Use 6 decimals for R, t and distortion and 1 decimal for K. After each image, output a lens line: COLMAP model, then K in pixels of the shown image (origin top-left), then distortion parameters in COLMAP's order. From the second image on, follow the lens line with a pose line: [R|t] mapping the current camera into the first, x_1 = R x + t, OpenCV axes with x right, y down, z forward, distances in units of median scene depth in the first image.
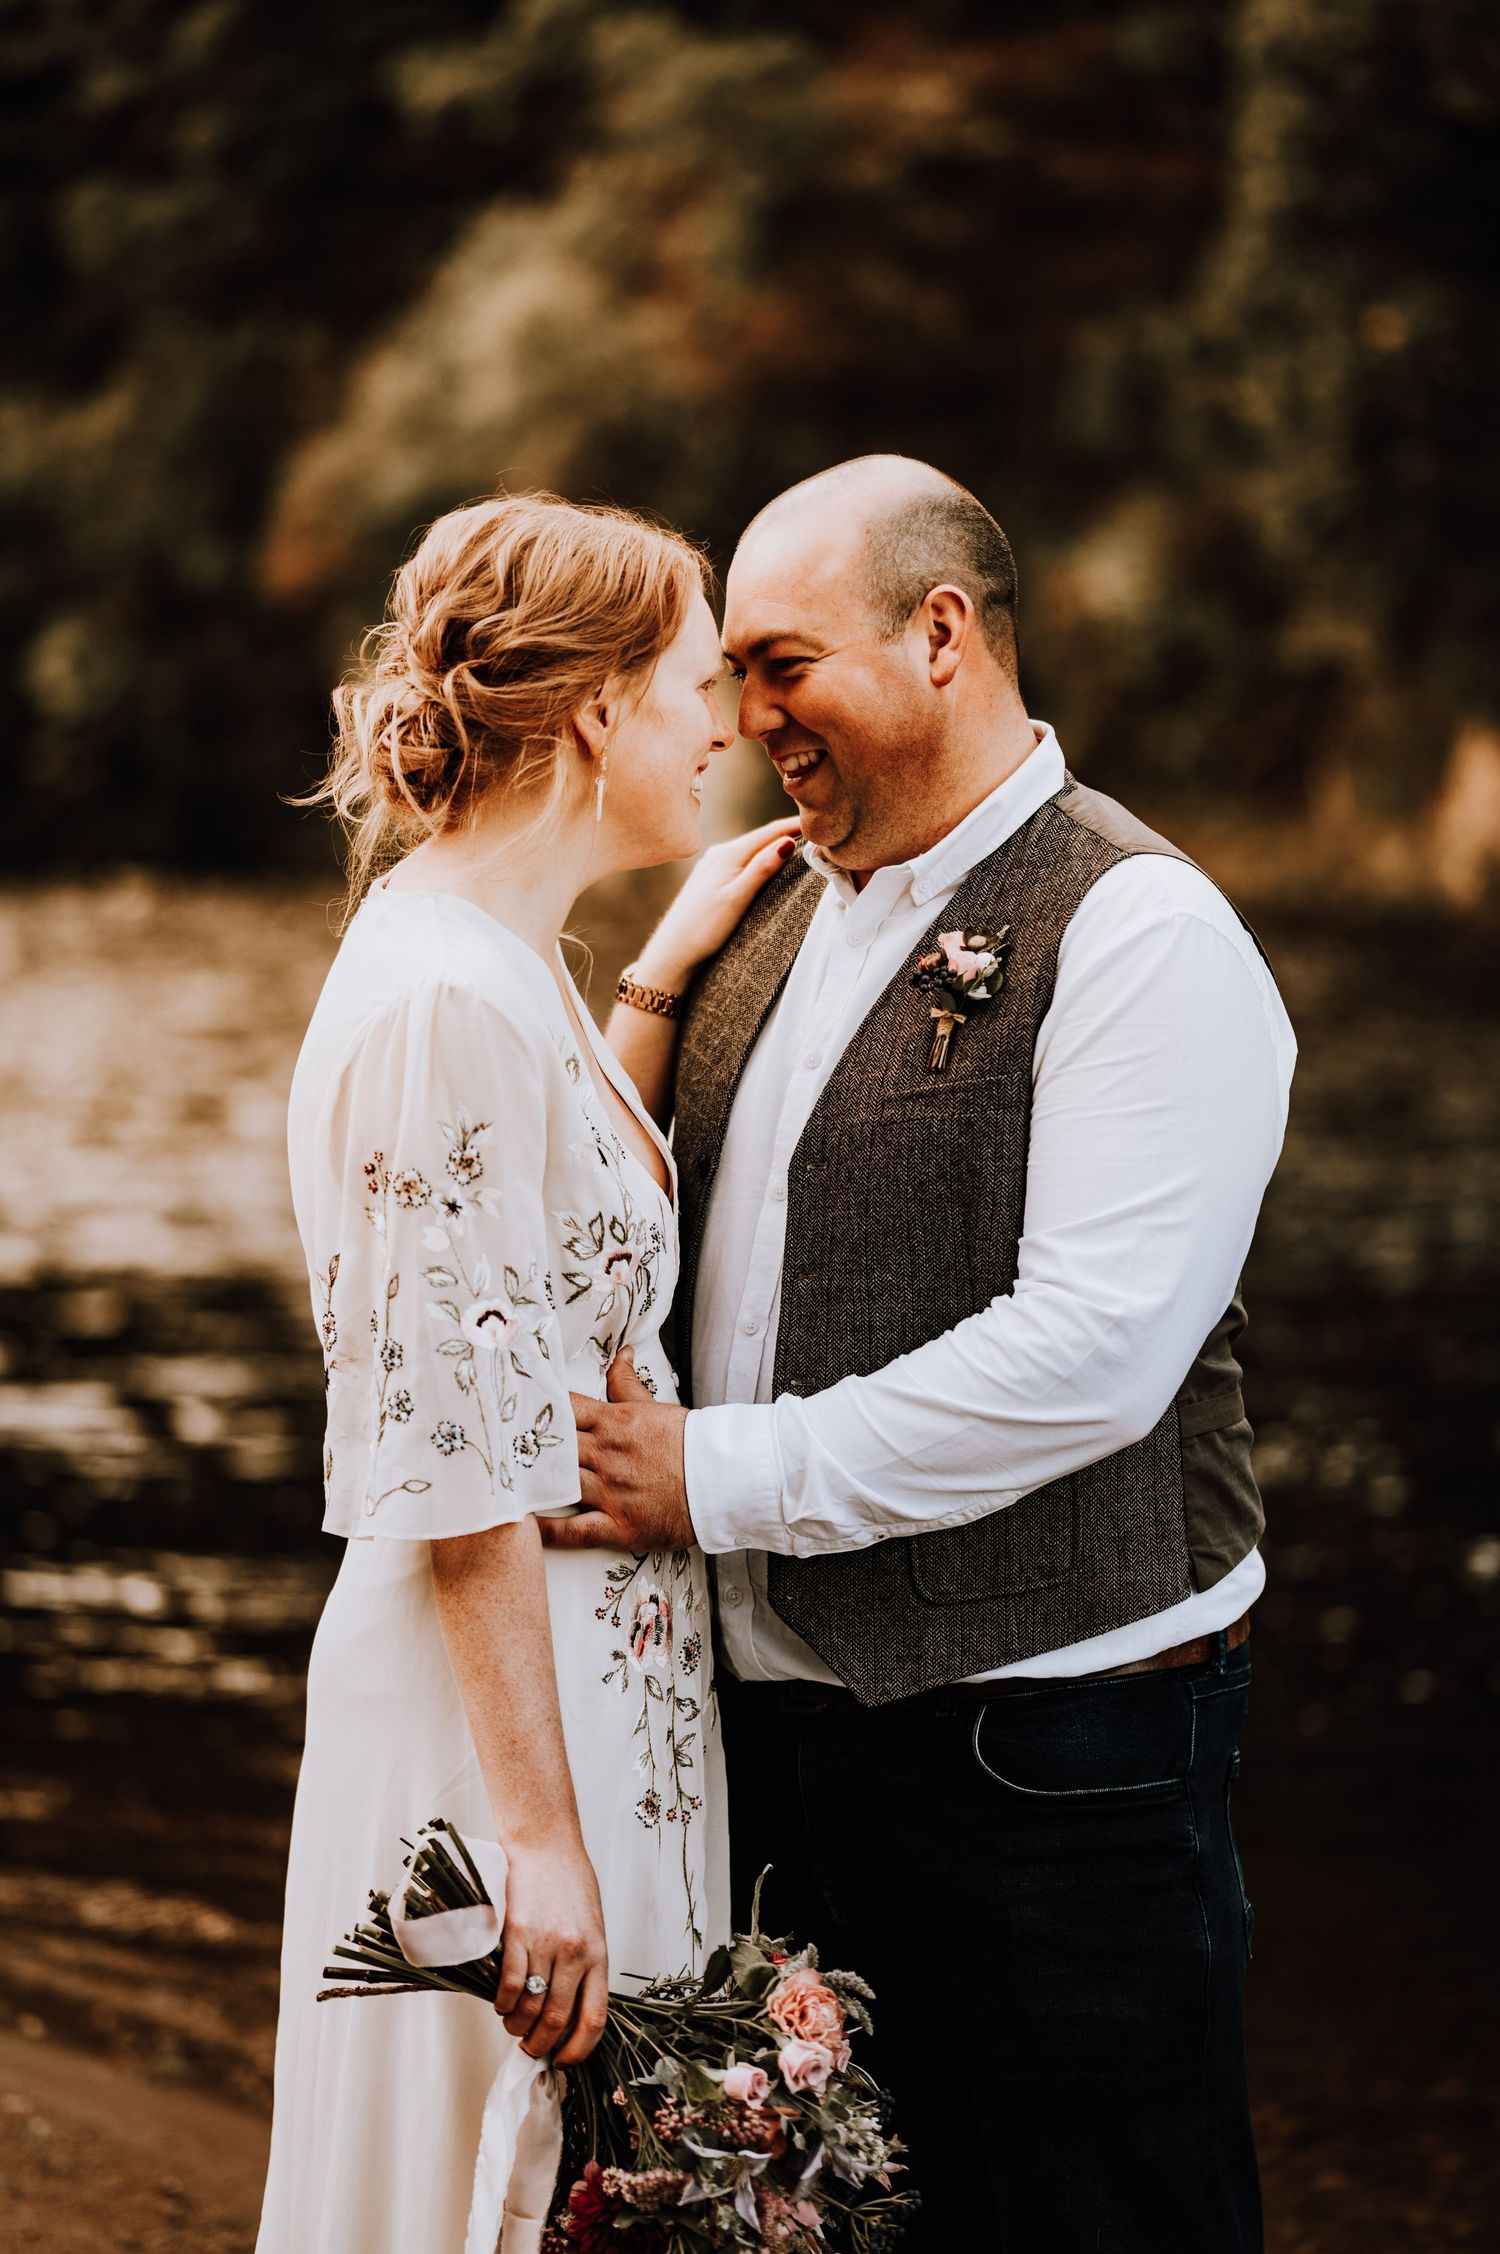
lens RADIAL K [[5451.5, 0, 750.0], [0, 5451.5, 1127.0], [0, 0, 1]] dist [-0.020438, 0.398107]
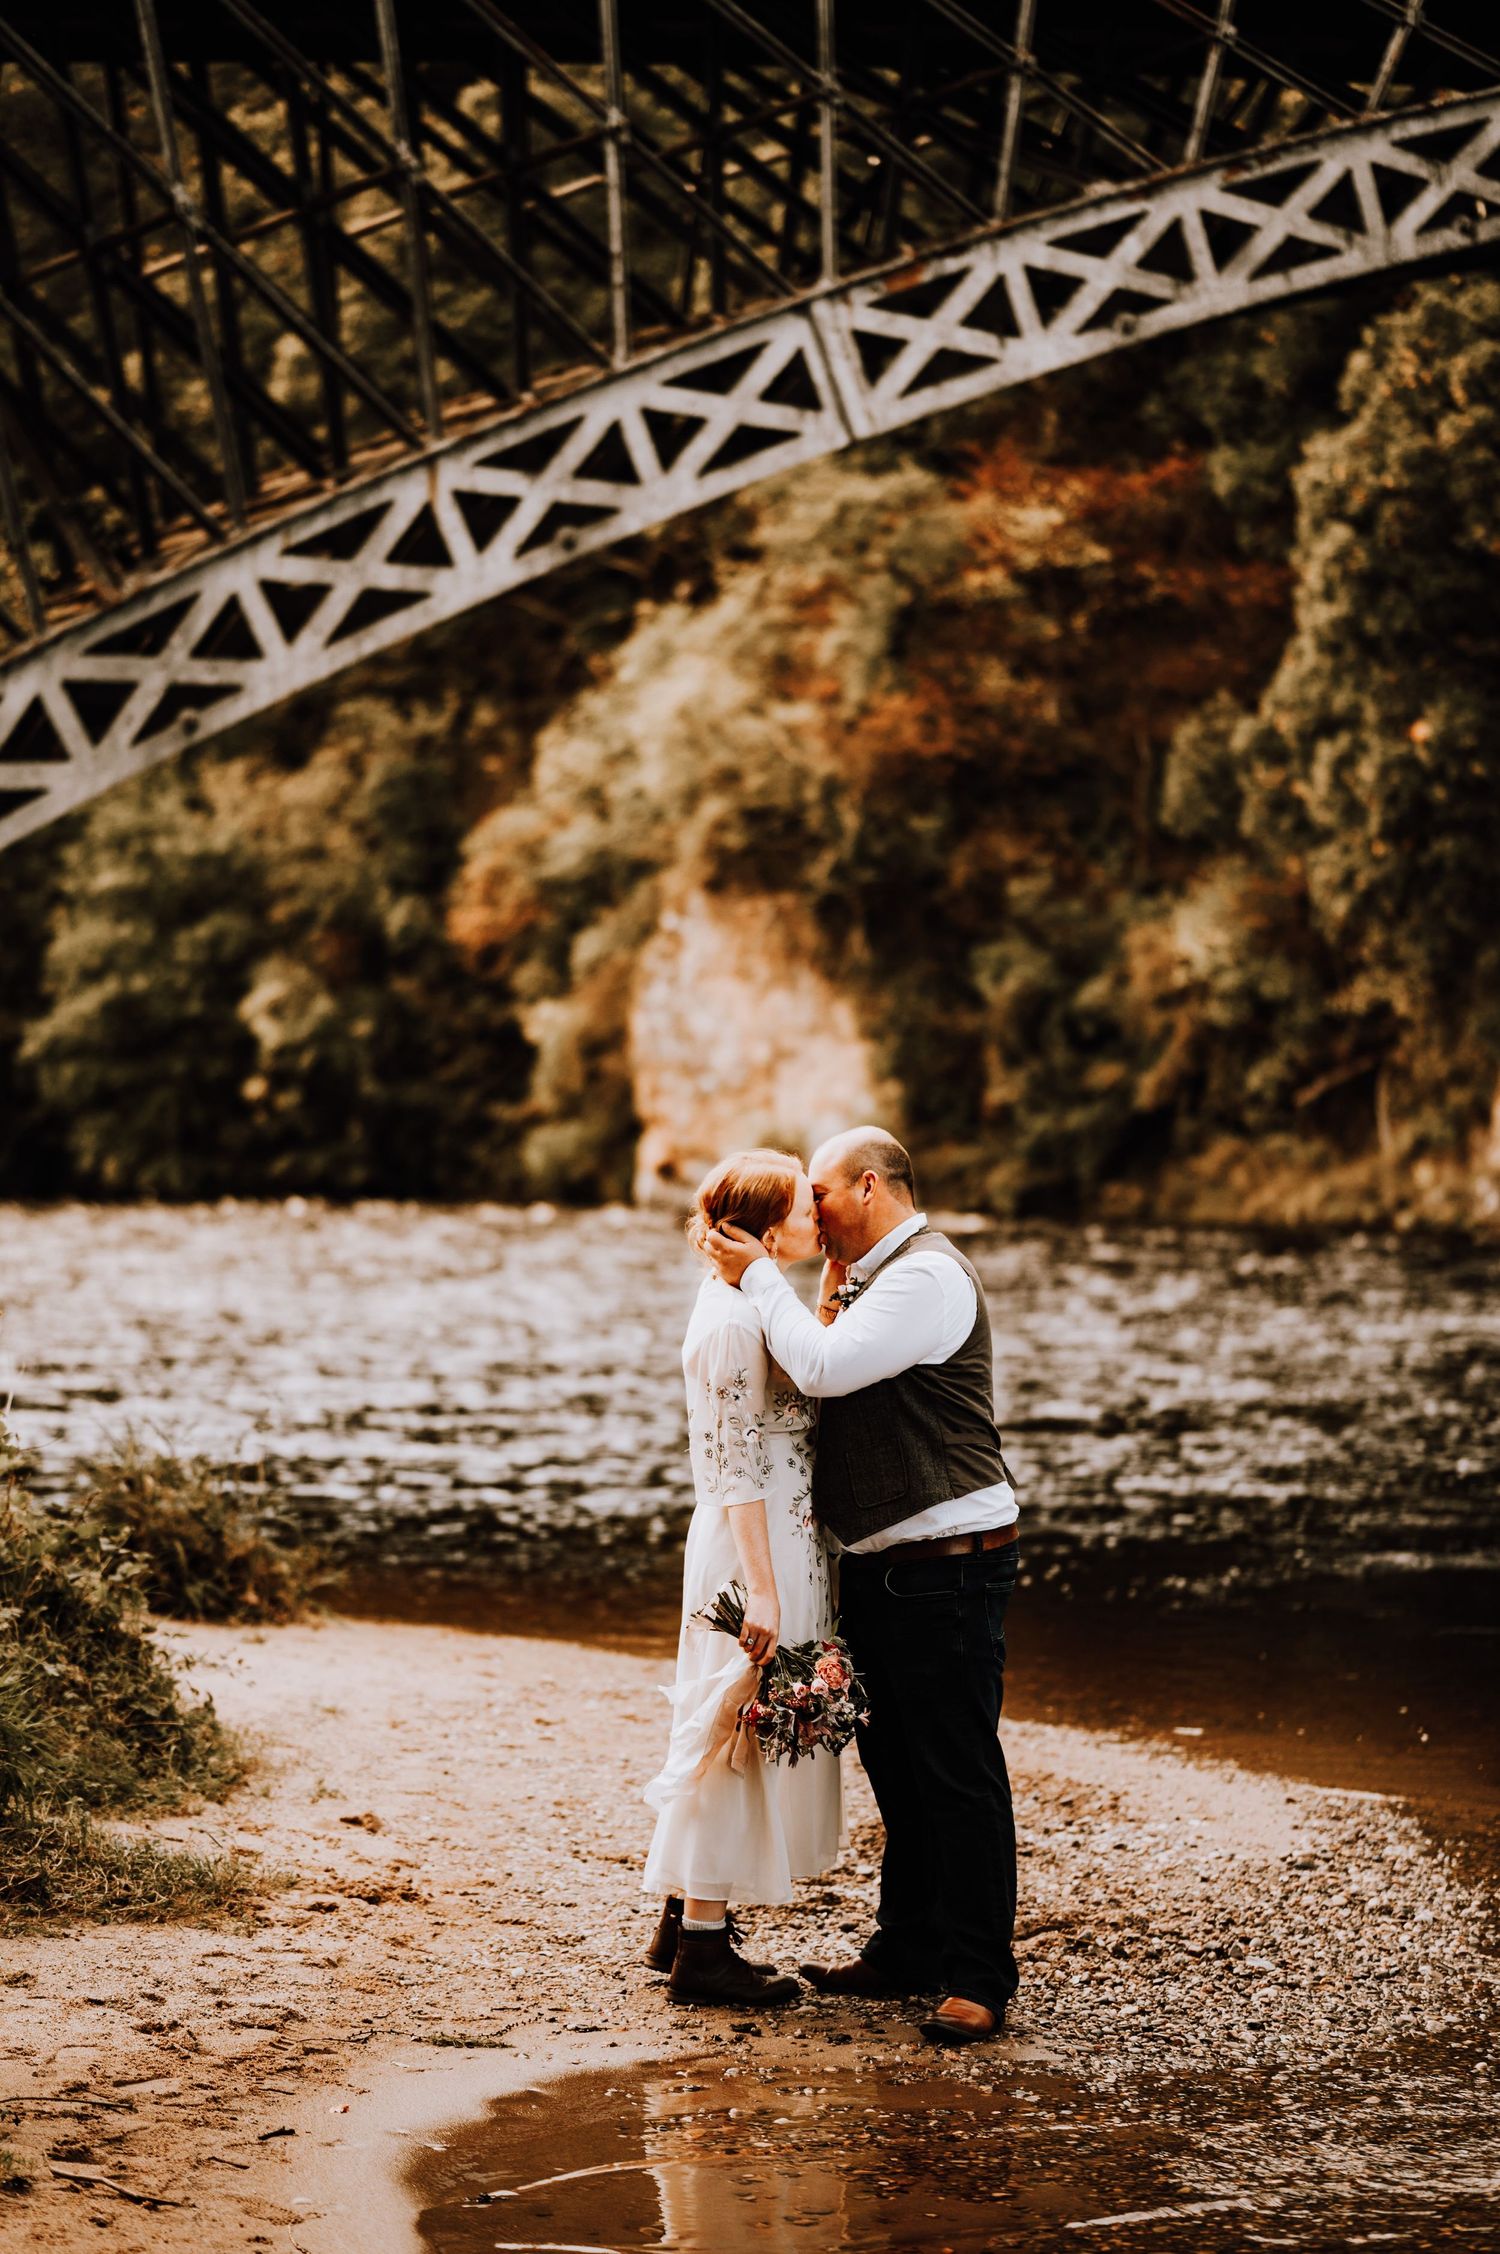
lens RADIAL K [[5451.5, 0, 750.0], [0, 5451.5, 1127.0], [0, 0, 1]] dist [-0.020438, 0.398107]
pose [[0.999600, 0.003510, -0.028057, 0.004842], [-0.005130, 0.998311, -0.057862, 0.005534], [0.027806, 0.057982, 0.997930, -0.140974]]
